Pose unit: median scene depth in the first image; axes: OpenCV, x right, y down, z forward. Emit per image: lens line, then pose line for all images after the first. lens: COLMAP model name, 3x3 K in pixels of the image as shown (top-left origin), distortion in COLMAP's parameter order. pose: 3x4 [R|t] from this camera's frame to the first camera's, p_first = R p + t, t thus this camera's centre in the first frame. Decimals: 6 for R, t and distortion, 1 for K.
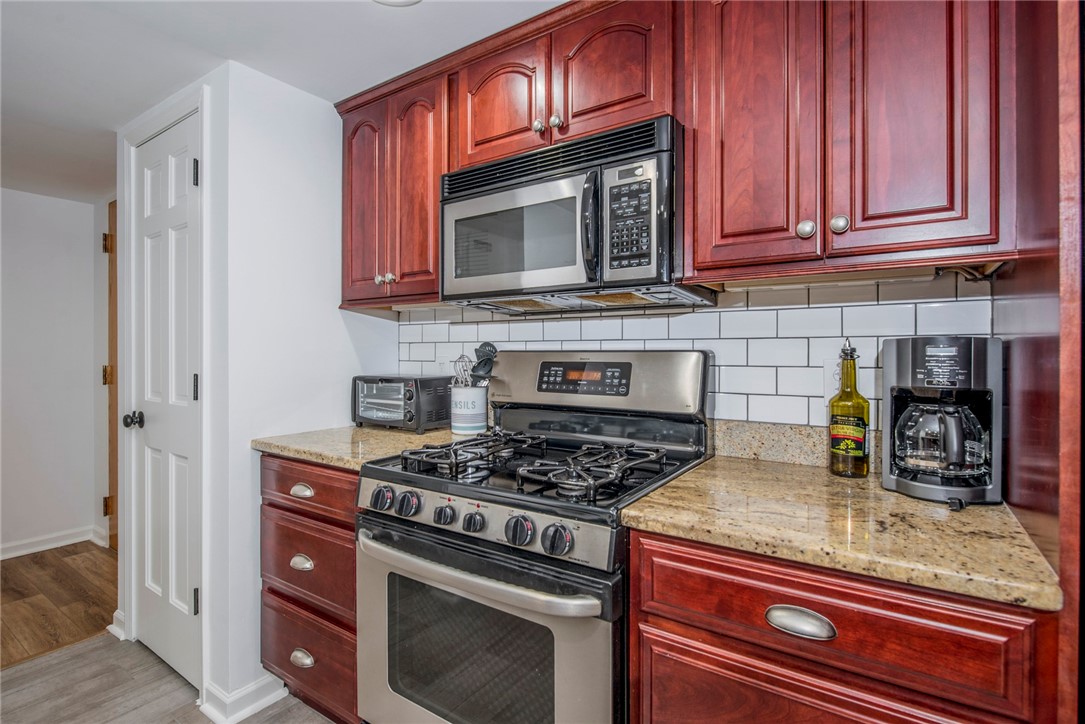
lens RADIAL K [[530.2, 0, 534.1], [0, 530.2, 353.6], [0, 0, 1]] dist [-0.001323, 0.000908]
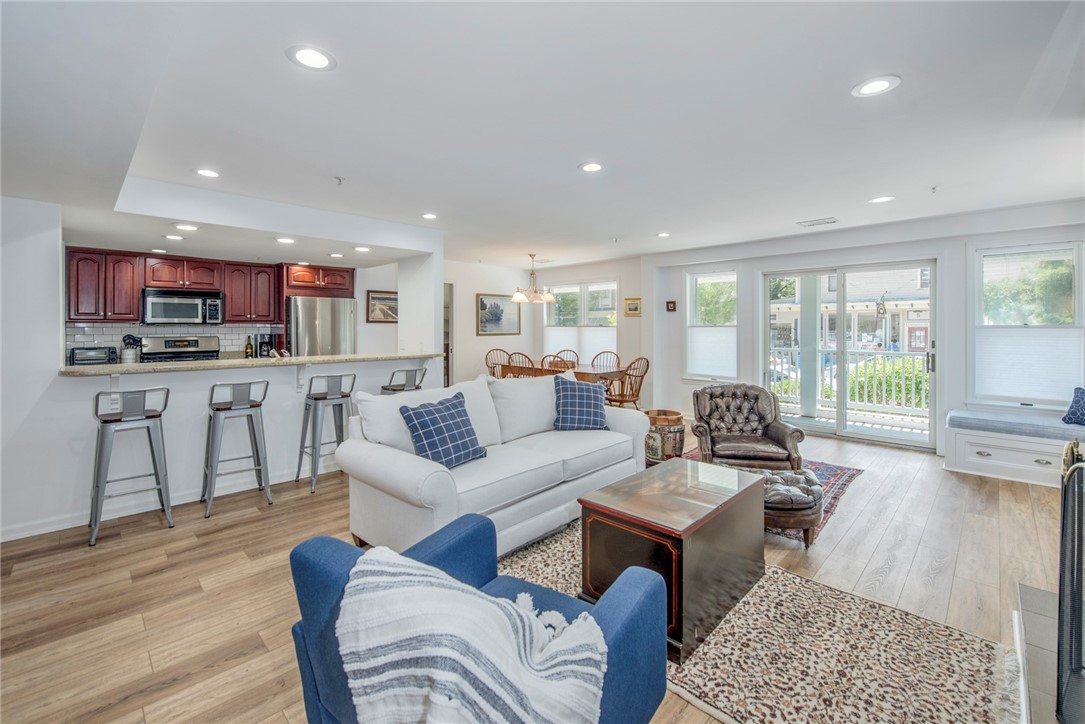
lens RADIAL K [[466.4, 0, 539.4], [0, 466.4, 330.1], [0, 0, 1]] dist [-0.000555, -0.000930]
pose [[0.165240, -0.011206, 0.986190, -3.554159], [0.002138, 0.999937, 0.011004, -0.109447], [-0.986251, 0.000290, 0.165254, -2.680262]]
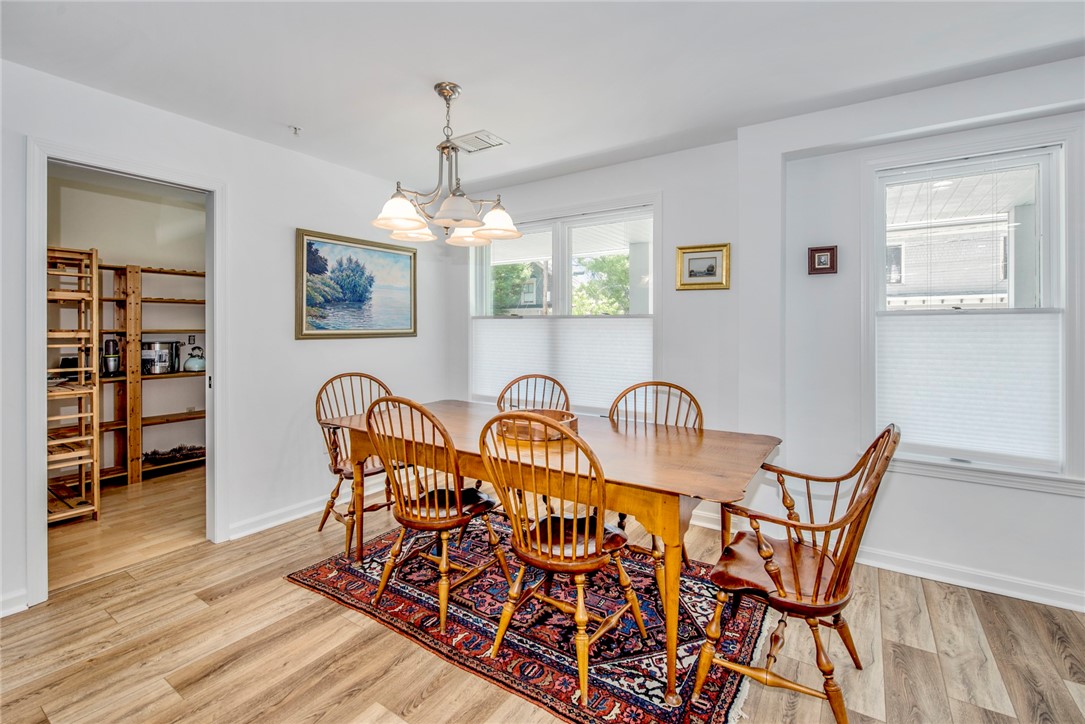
lens RADIAL K [[485.5, 0, 537.6], [0, 485.5, 338.2], [0, 0, 1]] dist [0.004202, 0.001519]
pose [[-0.012940, -0.015069, 0.999803, -0.145291], [-0.002759, 0.999883, 0.015035, -0.016142], [-0.999912, -0.002564, -0.012980, -2.043032]]
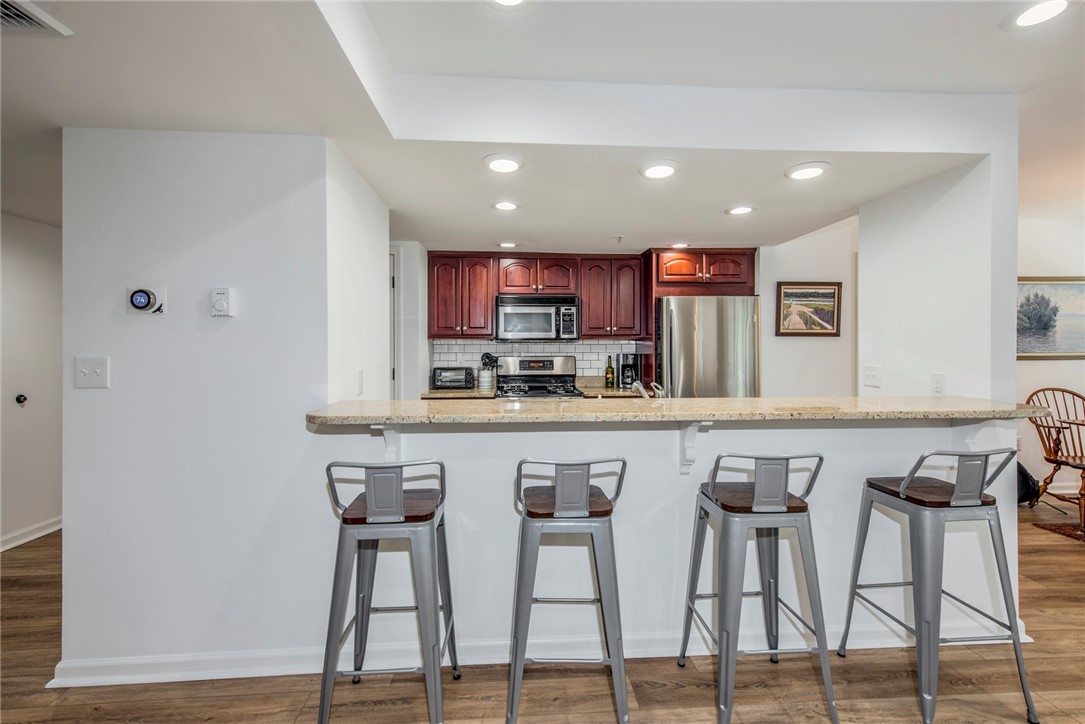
lens RADIAL K [[485.5, 0, 540.6], [0, 485.5, 343.1], [0, 0, 1]] dist [0.004202, 0.001519]
pose [[0.776012, 0.002776, 0.630712, -2.077454], [0.005221, 0.999928, -0.010824, -0.065480], [-0.630697, 0.011692, 0.775941, -1.491938]]
